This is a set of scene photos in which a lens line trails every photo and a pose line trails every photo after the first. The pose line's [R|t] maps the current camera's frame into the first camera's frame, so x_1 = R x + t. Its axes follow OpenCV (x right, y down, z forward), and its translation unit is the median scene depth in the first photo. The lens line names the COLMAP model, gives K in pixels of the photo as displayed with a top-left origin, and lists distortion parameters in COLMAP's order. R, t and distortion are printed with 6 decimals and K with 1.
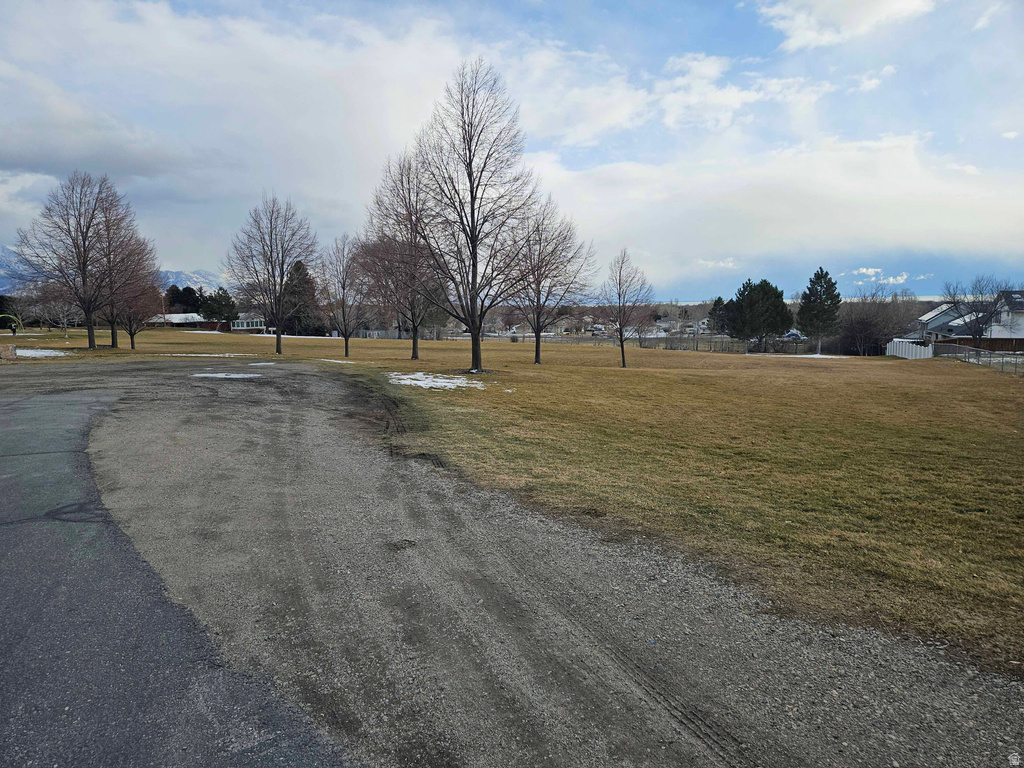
lens RADIAL K [[676.3, 0, 530.7], [0, 676.3, 384.5], [0, 0, 1]] dist [0.000293, -0.037969]
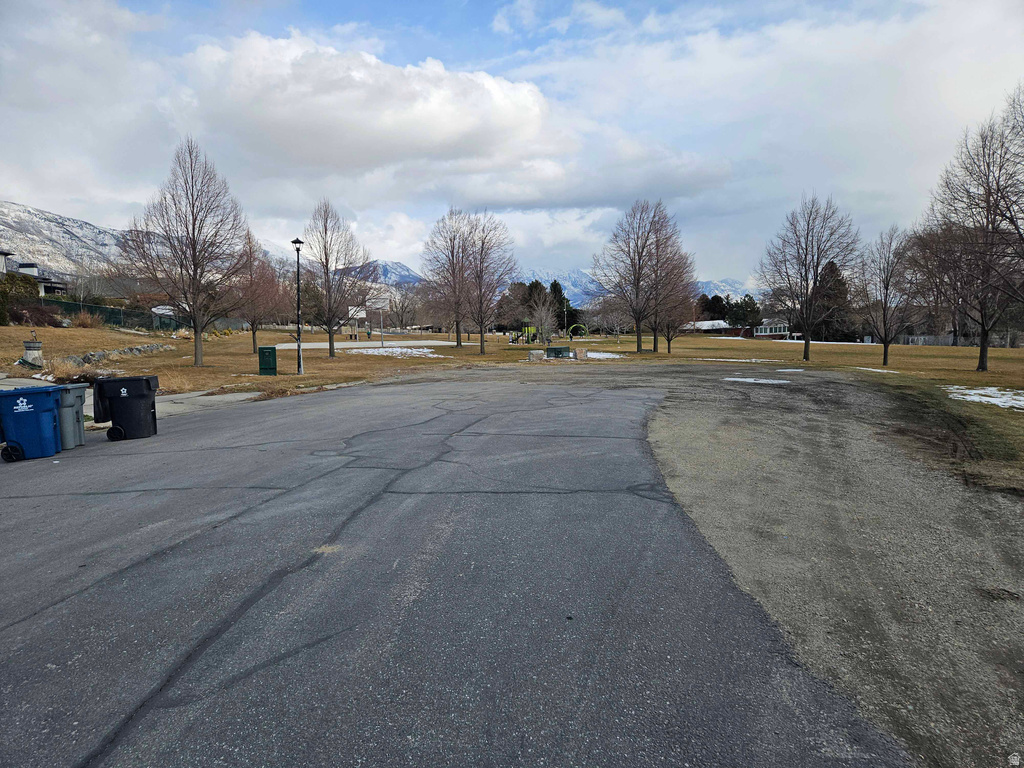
lens RADIAL K [[676.3, 0, 530.7], [0, 676.3, 384.5], [0, 0, 1]] dist [0.000293, -0.037969]
pose [[0.661959, 0.048073, -0.747997, 0.084191], [-0.053438, 0.998429, 0.016877, -0.006378], [0.747633, 0.028799, 0.663488, 0.070391]]
